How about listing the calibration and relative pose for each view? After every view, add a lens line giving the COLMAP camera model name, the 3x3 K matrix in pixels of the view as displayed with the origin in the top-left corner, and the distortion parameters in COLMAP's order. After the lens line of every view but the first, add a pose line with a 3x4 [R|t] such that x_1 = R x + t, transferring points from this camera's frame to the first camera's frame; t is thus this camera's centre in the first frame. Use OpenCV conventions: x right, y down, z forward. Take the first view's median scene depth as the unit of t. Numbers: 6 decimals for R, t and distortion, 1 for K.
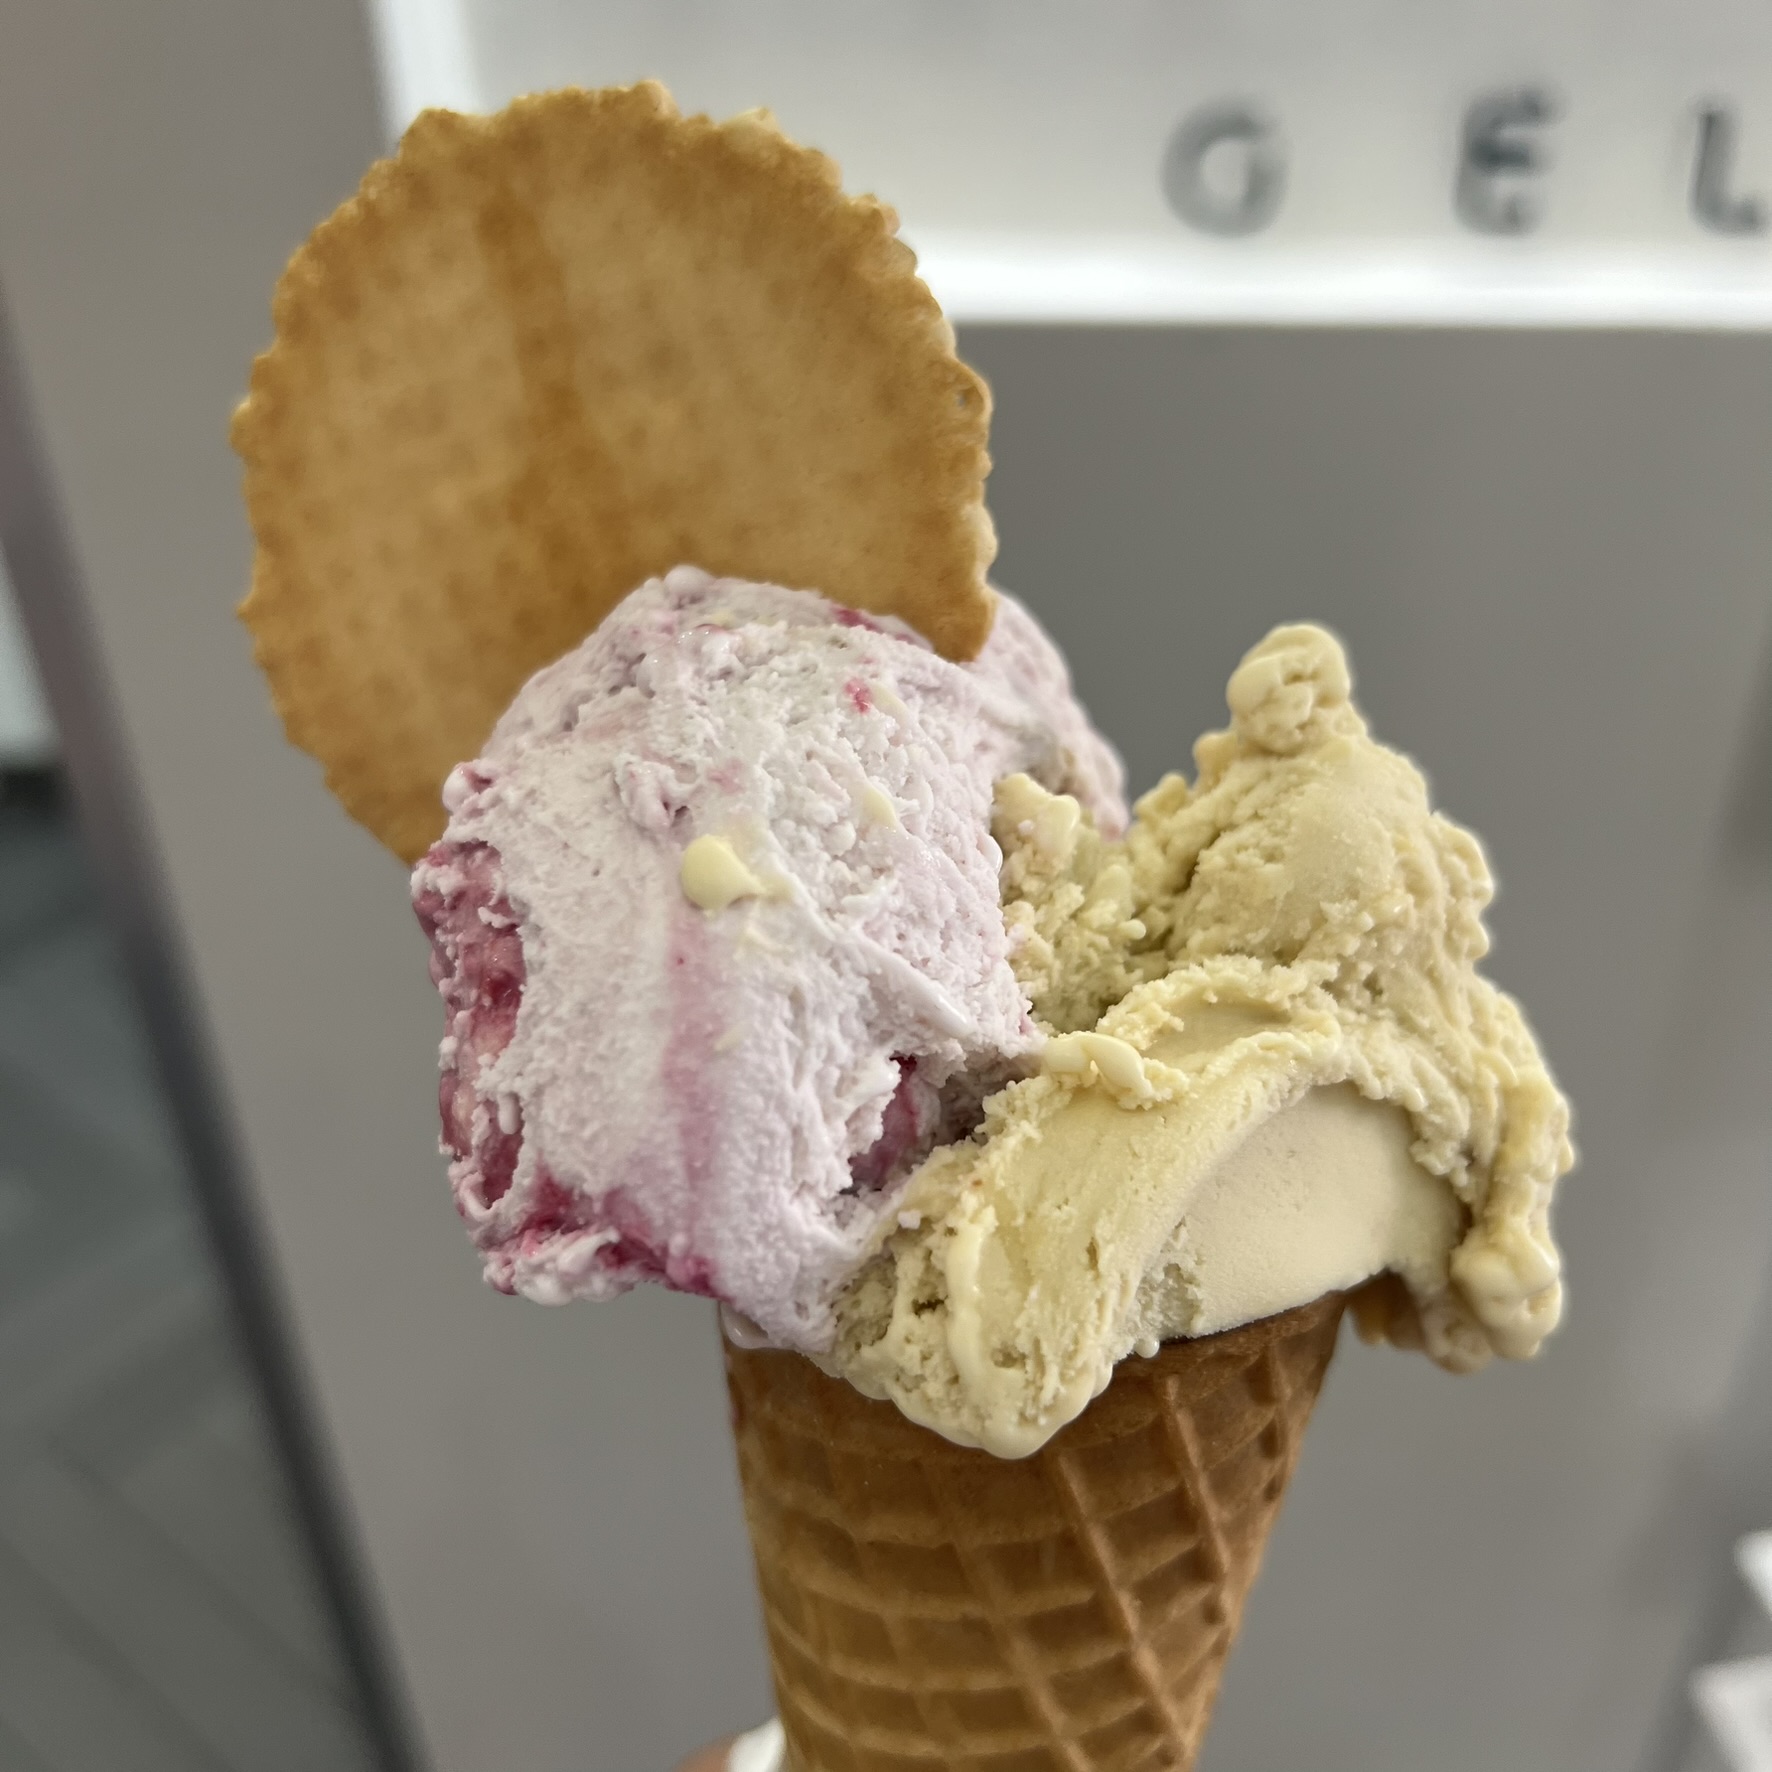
lens RADIAL K [[1864.8, 0, 886.0], [0, 1864.8, 886.0], [0, 0, 1]] dist [0.187204, -0.772126]
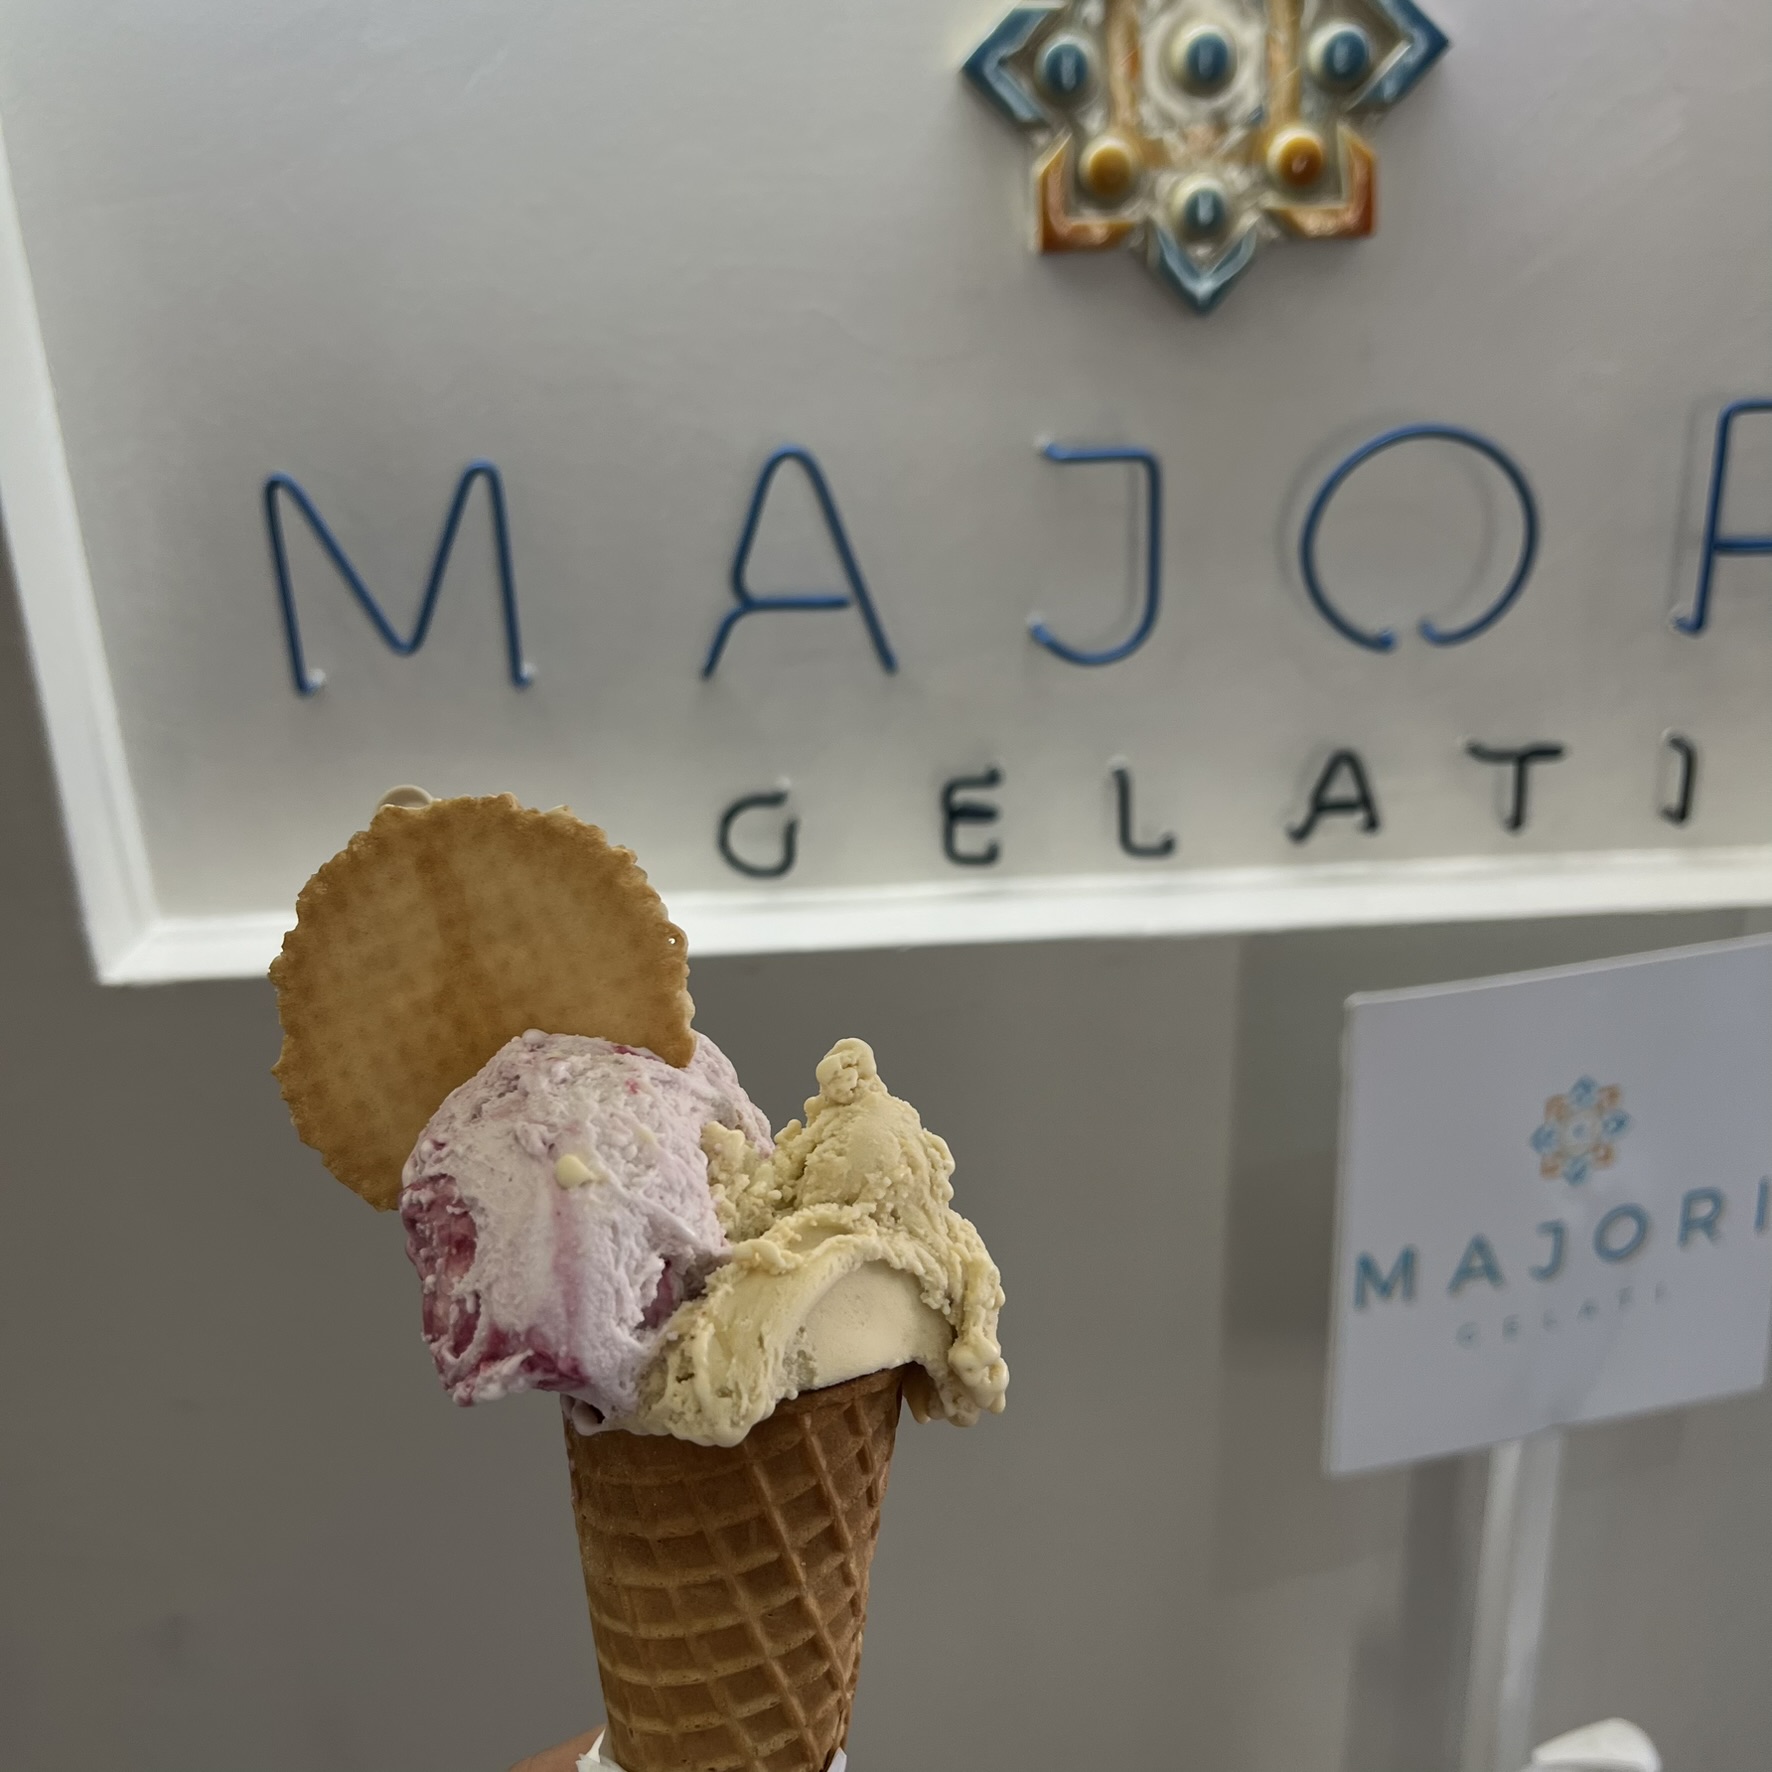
lens RADIAL K [[1864.8, 0, 886.0], [0, 1864.8, 886.0], [0, 0, 1]] dist [0.187204, -0.772126]
pose [[0.984745, -0.048683, 0.167054, -0.070138], [0.085144, 0.972088, -0.218620, 0.151341], [-0.151748, 0.229509, 0.961404, -1.029734]]
